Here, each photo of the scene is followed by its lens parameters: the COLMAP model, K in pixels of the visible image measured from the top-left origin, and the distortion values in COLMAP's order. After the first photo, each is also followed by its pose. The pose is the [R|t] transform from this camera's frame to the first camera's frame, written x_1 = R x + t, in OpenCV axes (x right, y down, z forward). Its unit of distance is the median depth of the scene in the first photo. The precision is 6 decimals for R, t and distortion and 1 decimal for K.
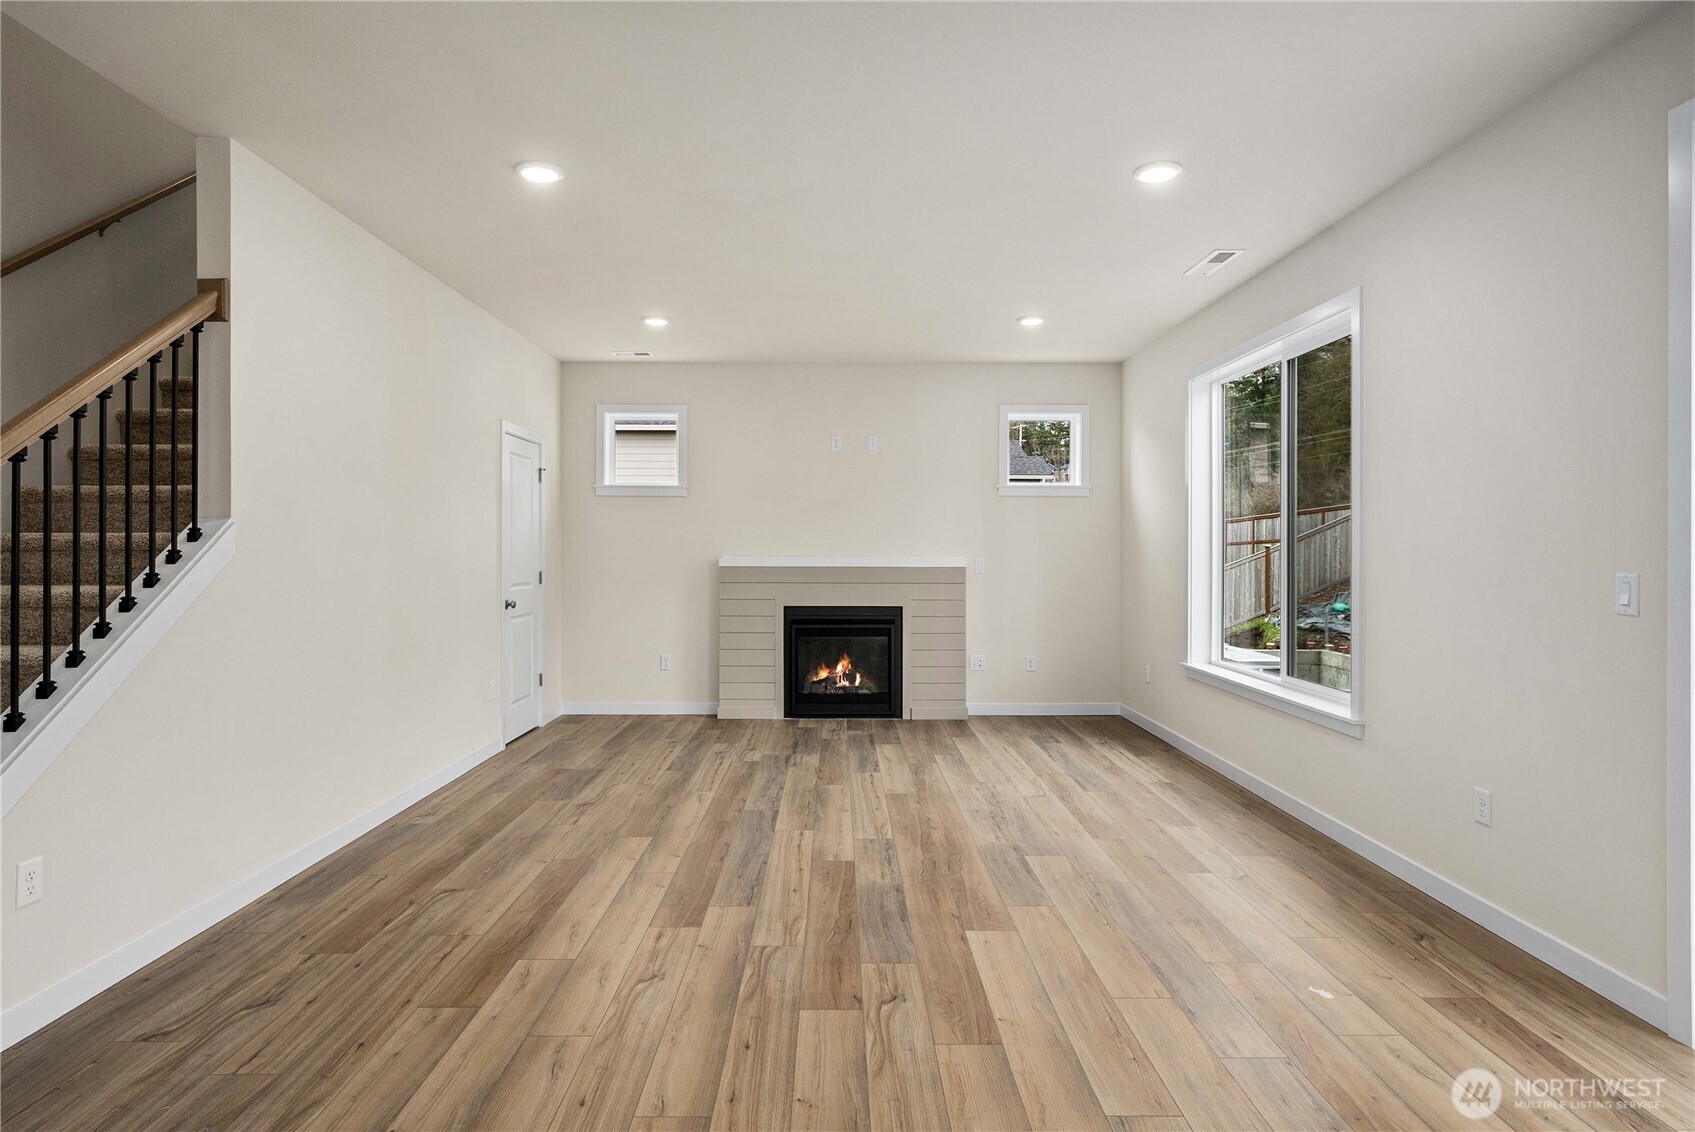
lens RADIAL K [[915.0, 0, 826.3], [0, 915.0, 557.1], [0, 0, 1]] dist [0.000384, 0.000346]
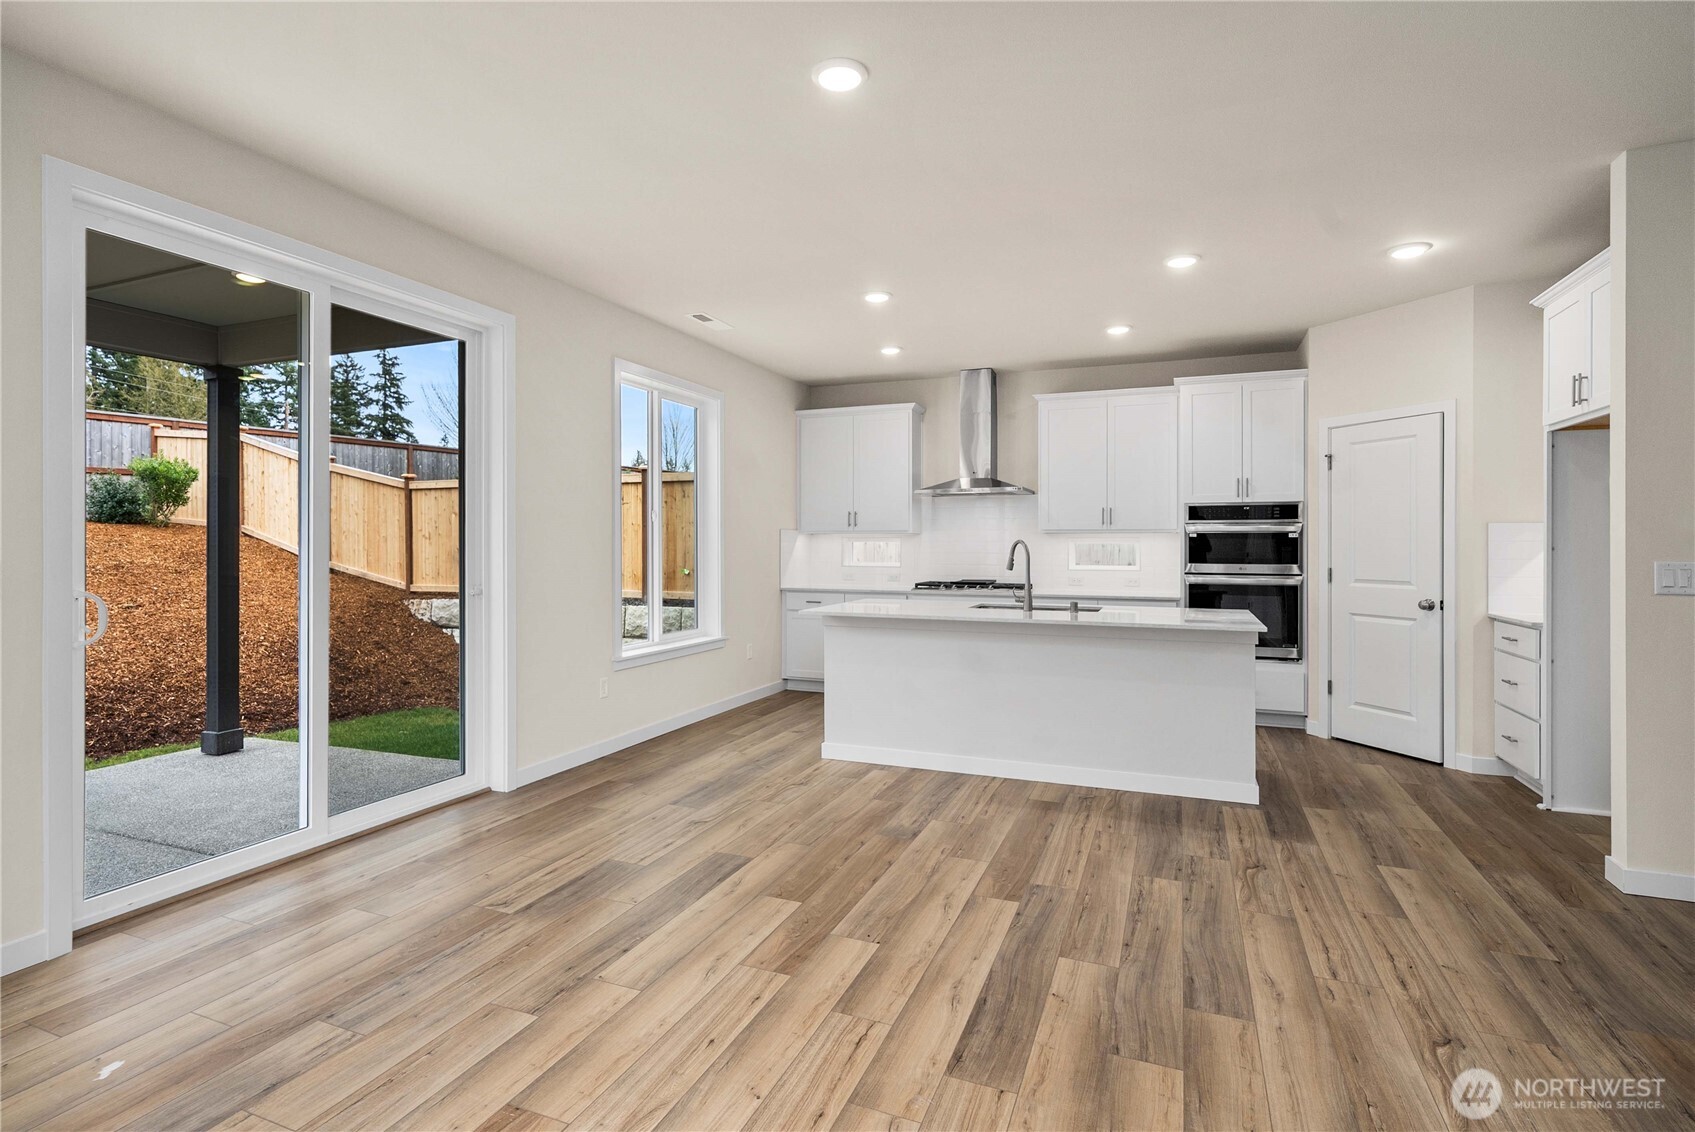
lens RADIAL K [[832.6, 0, 834.1], [0, 832.6, 542.1], [0, 0, 1]] dist [0.003440, 0.001730]
pose [[-0.926767, -0.004228, 0.375612, -0.256176], [-0.001859, 0.999976, 0.006671, -0.009026], [-0.375632, 0.005484, -0.926753, 1.043100]]
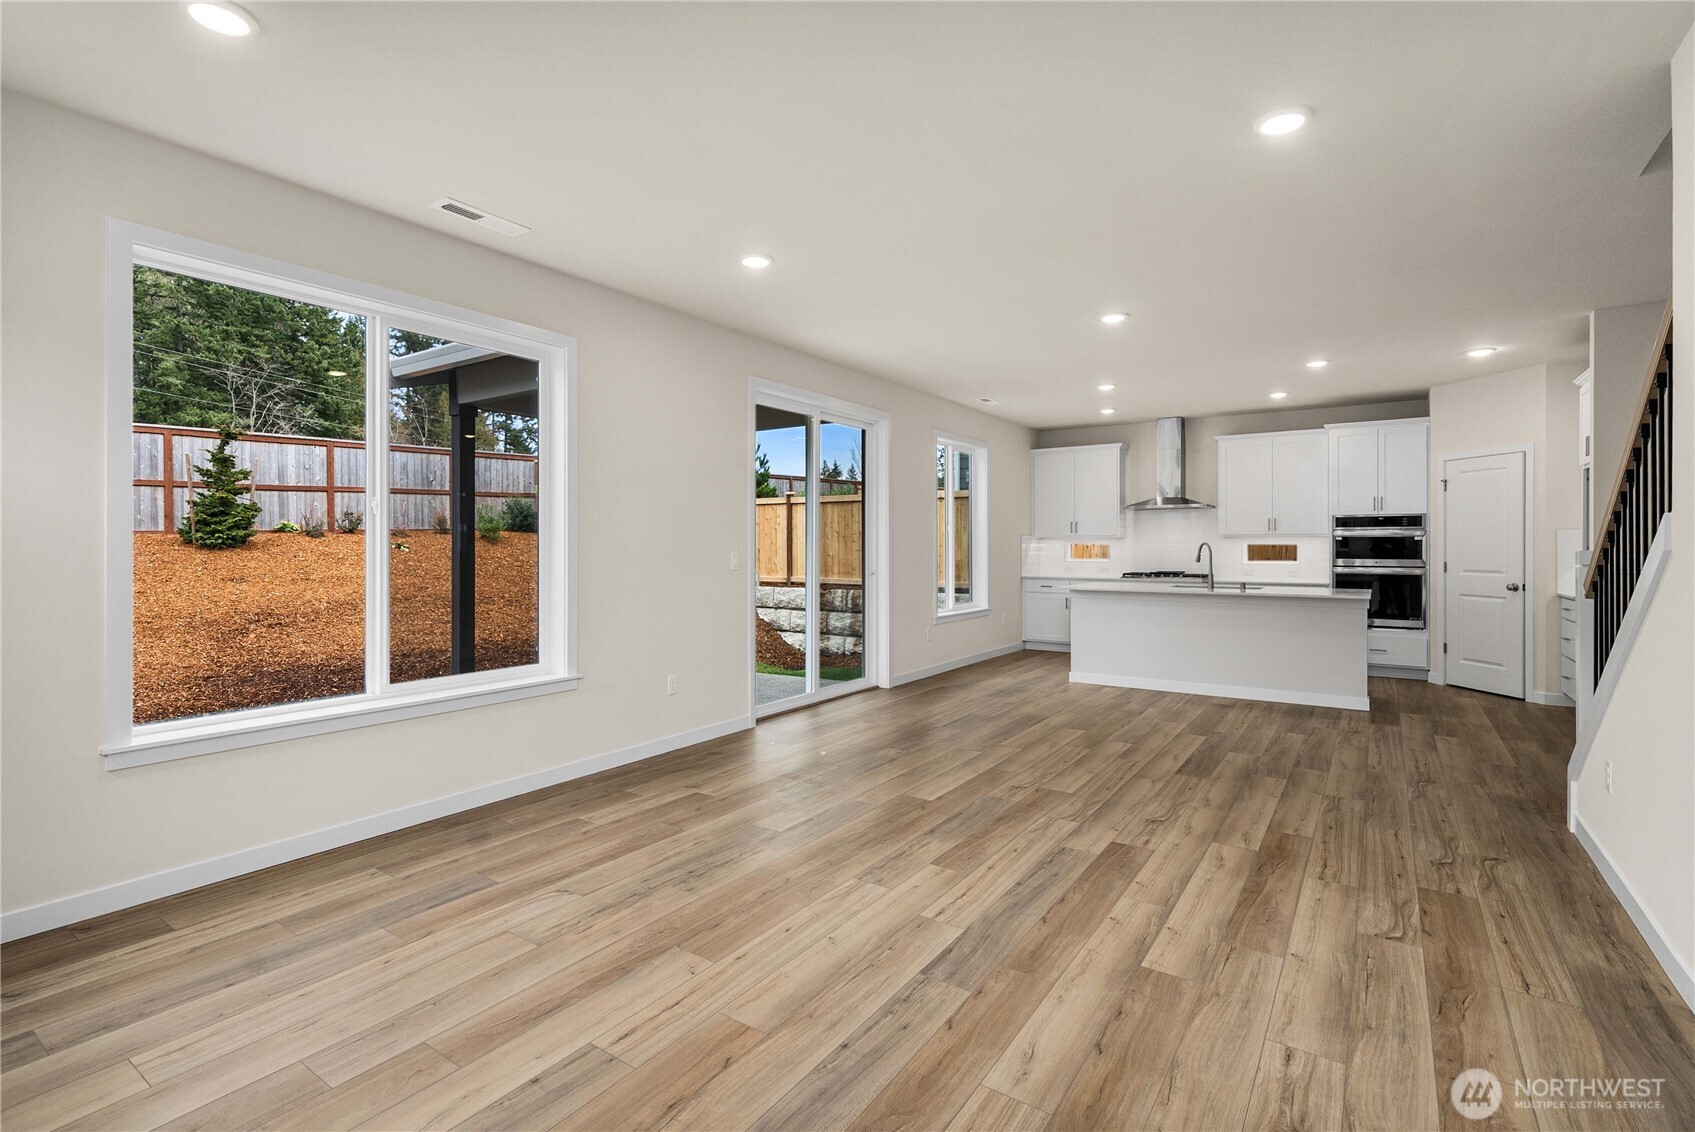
lens RADIAL K [[780.6, 0, 839.6], [0, 780.6, 548.7], [0, 0, 1]] dist [-0.005620, 0.001565]
pose [[-0.827133, -0.005937, 0.561975, -0.362918], [0.001853, 0.999910, 0.013290, -0.015687], [-0.562003, 0.012033, -0.827047, 1.772801]]
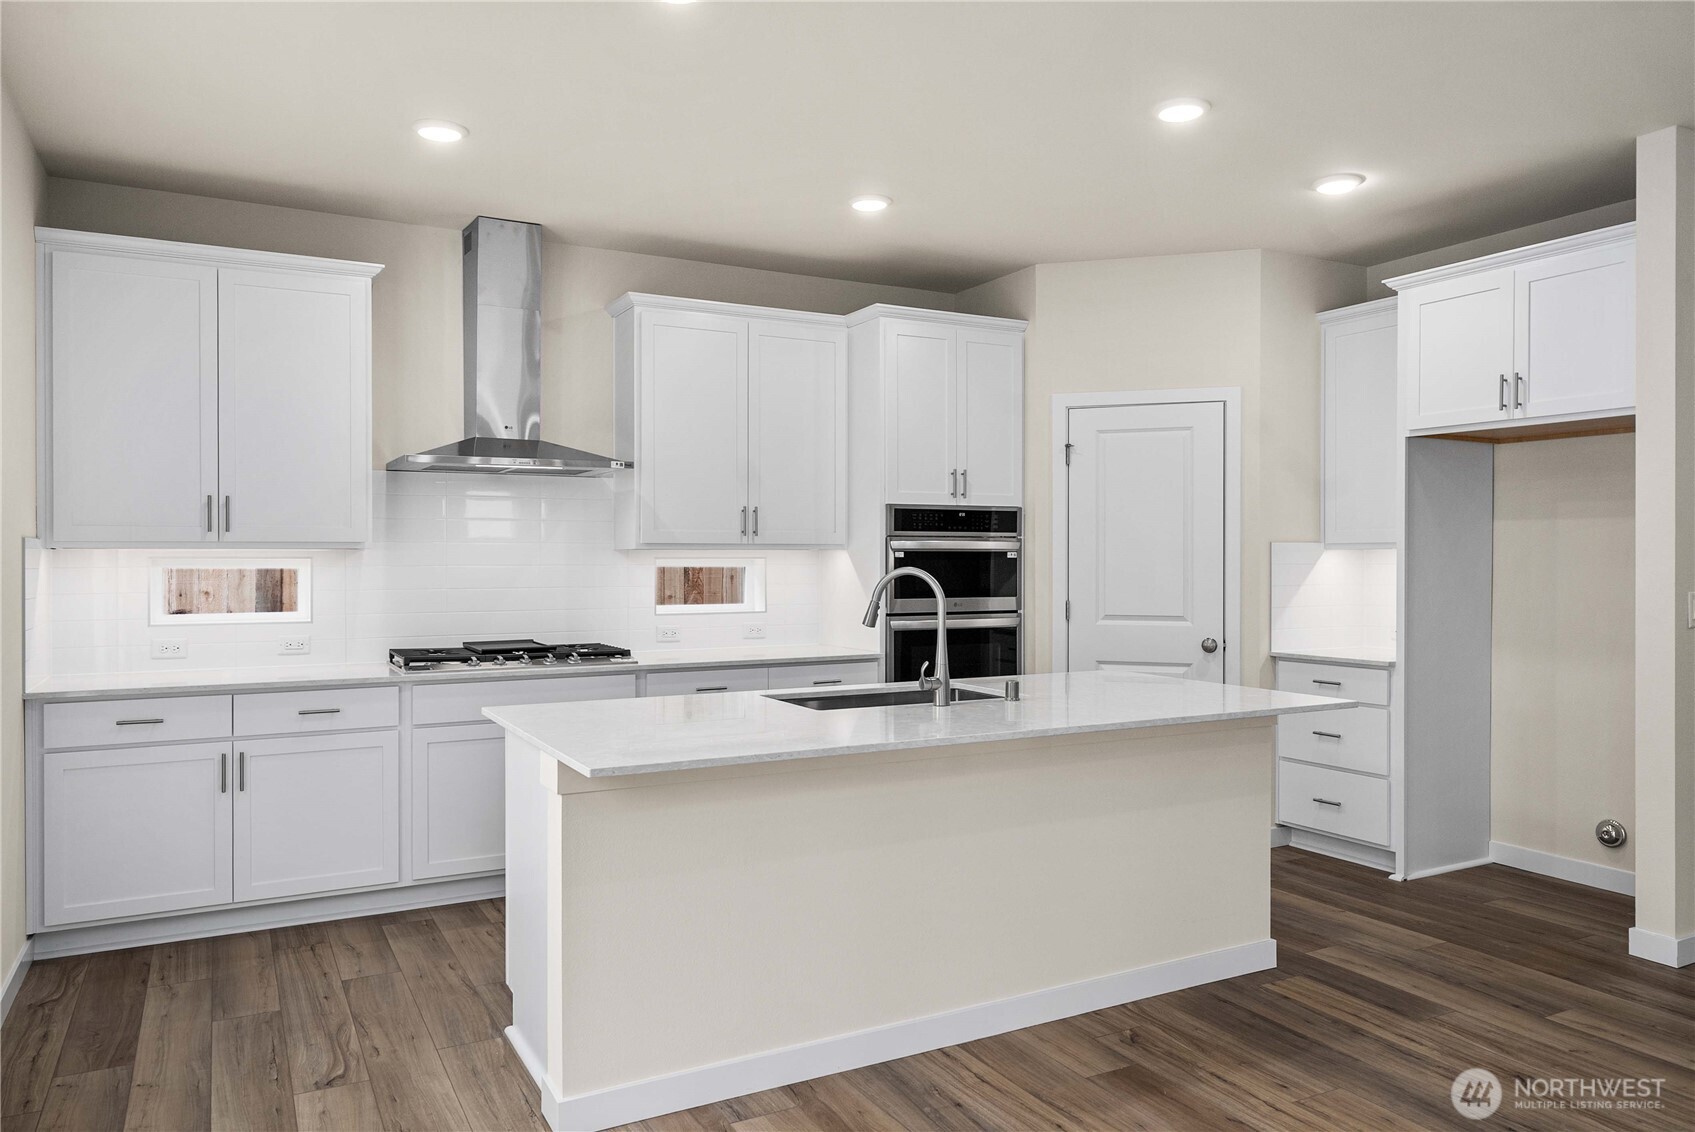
lens RADIAL K [[1170.0, 0, 845.6], [0, 1170.0, 572.8], [0, 0, 1]] dist [0.003702, -0.000873]
pose [[-0.878021, 0.003757, -0.478607, 0.468060], [-0.004624, 0.999856, 0.016331, -0.013797], [0.478600, 0.016552, -0.877877, 0.510057]]
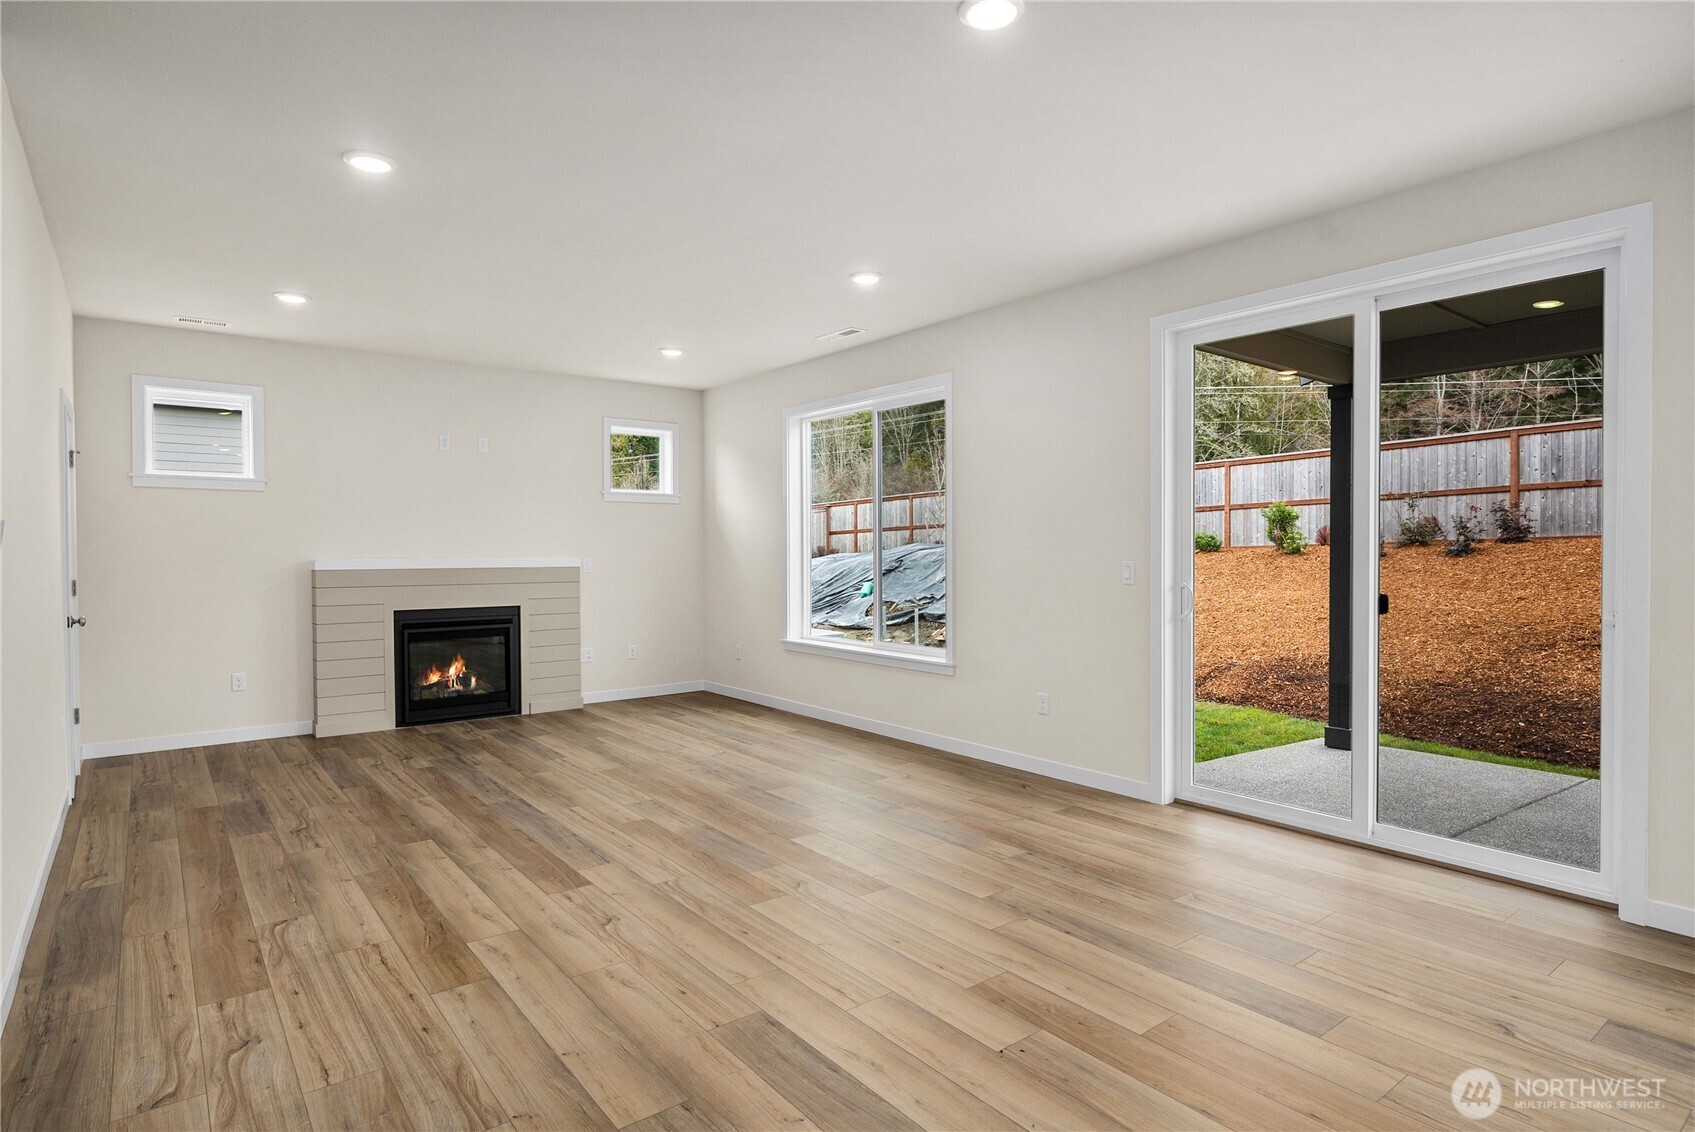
lens RADIAL K [[915.0, 0, 851.1], [0, 915.0, 547.2], [0, 0, 1]] dist [0.000384, 0.000346]
pose [[0.783997, -0.001666, 0.620763, -0.496506], [0.008206, 0.999937, -0.007681, -0.001633], [-0.620711, 0.011116, 0.783961, -0.078018]]
